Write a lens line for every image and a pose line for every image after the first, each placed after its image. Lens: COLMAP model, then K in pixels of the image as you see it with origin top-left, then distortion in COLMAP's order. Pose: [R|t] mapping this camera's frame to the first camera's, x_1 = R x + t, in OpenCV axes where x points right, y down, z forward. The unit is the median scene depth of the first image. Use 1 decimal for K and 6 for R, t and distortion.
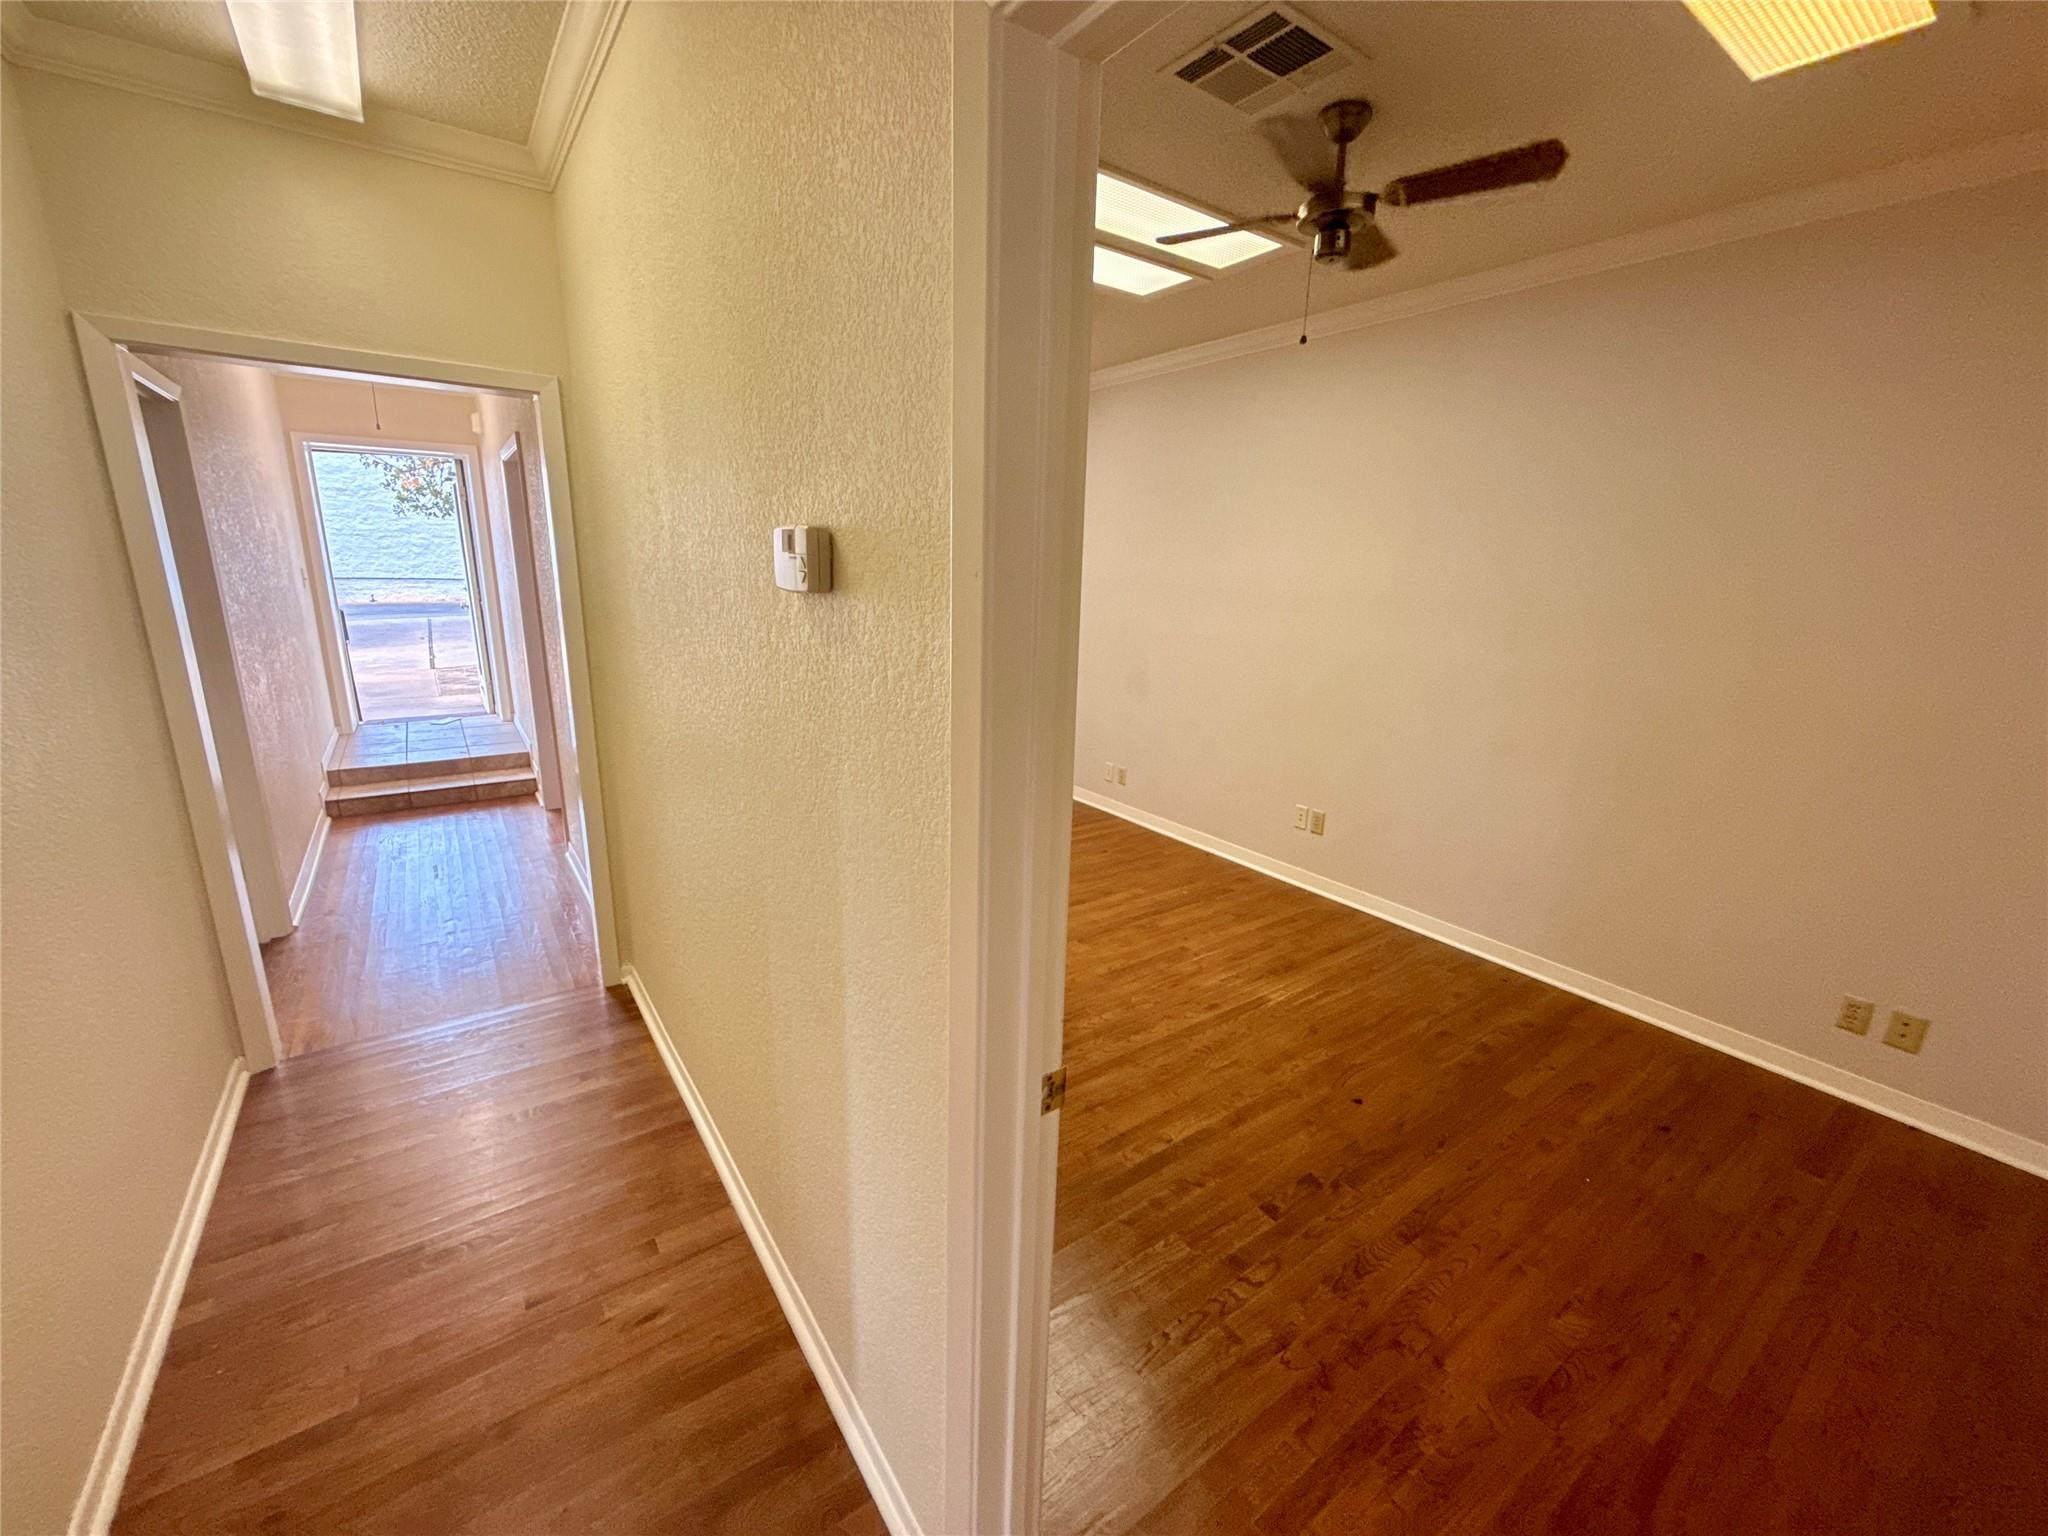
lens RADIAL K [[820.4, 0, 1017.4], [0, 820.4, 759.8], [0, 0, 1]] dist [0.001686, -0.000073]
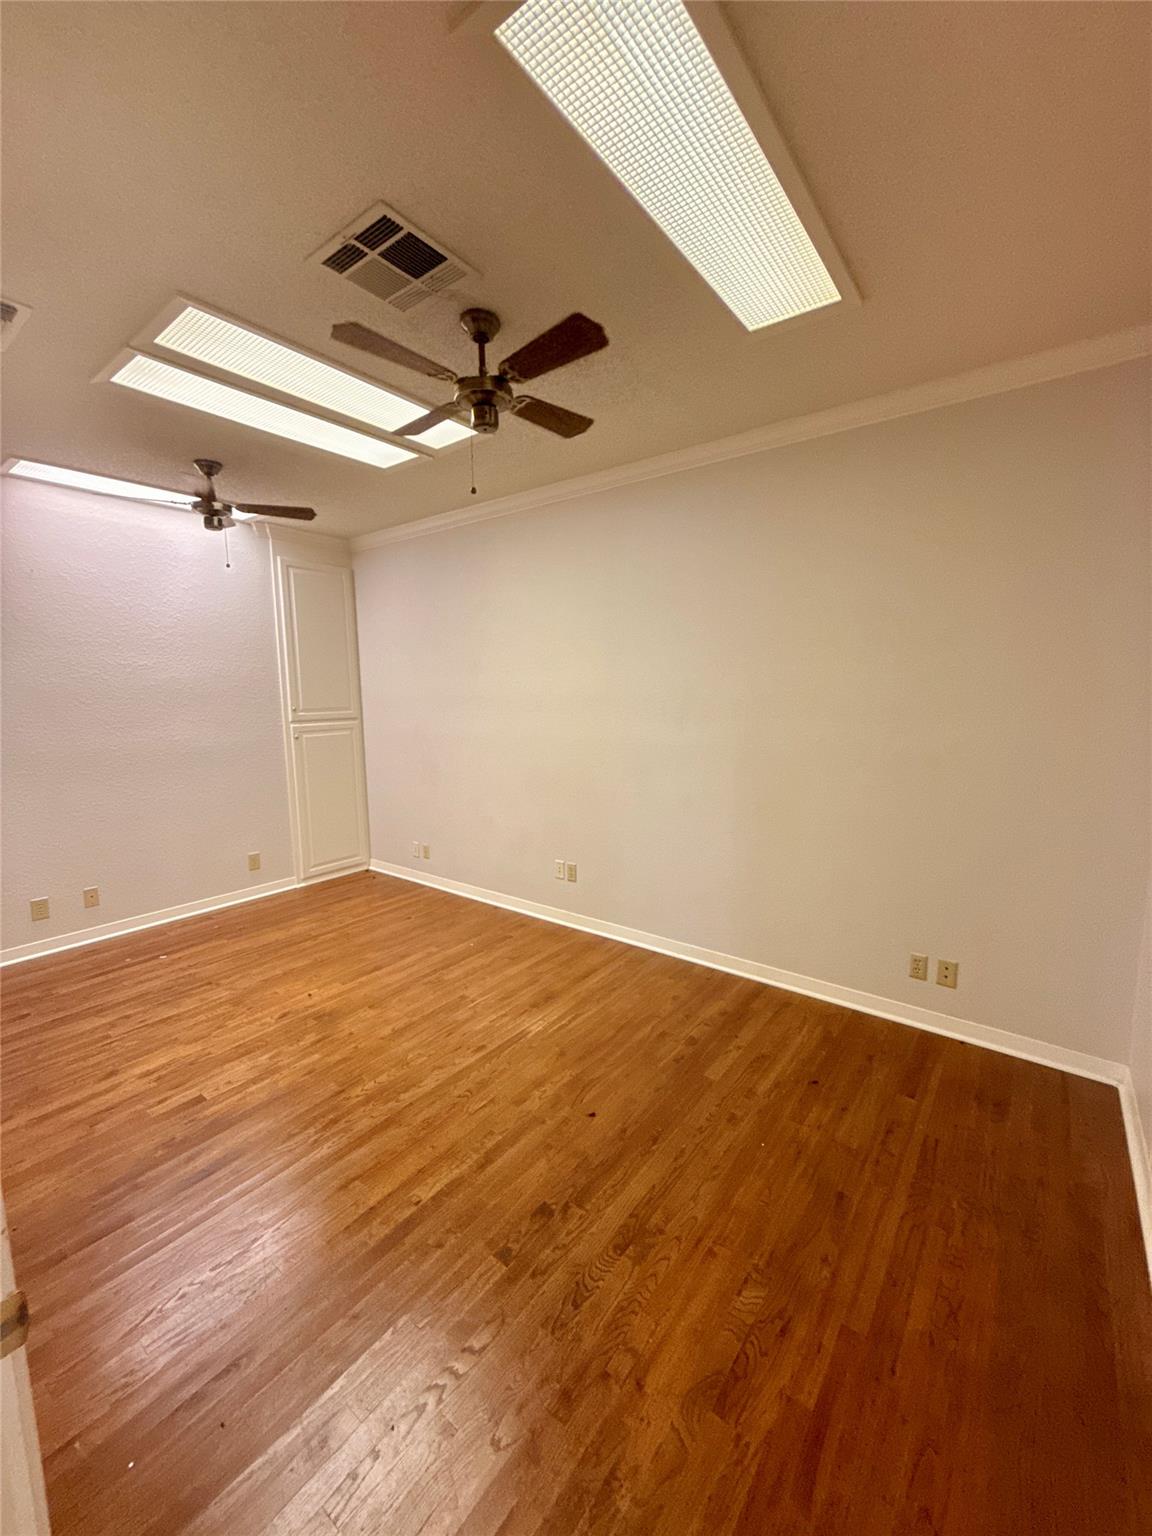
lens RADIAL K [[615.3, 0, 573.4], [0, 615.3, 762.7], [0, 0, 1]] dist [0.001686, -0.000073]
pose [[0.955617, -0.074338, 0.285078, 0.181654], [0.105545, 0.989799, -0.095696, -0.000141], [-0.275057, 0.121537, 0.953715, 0.111670]]
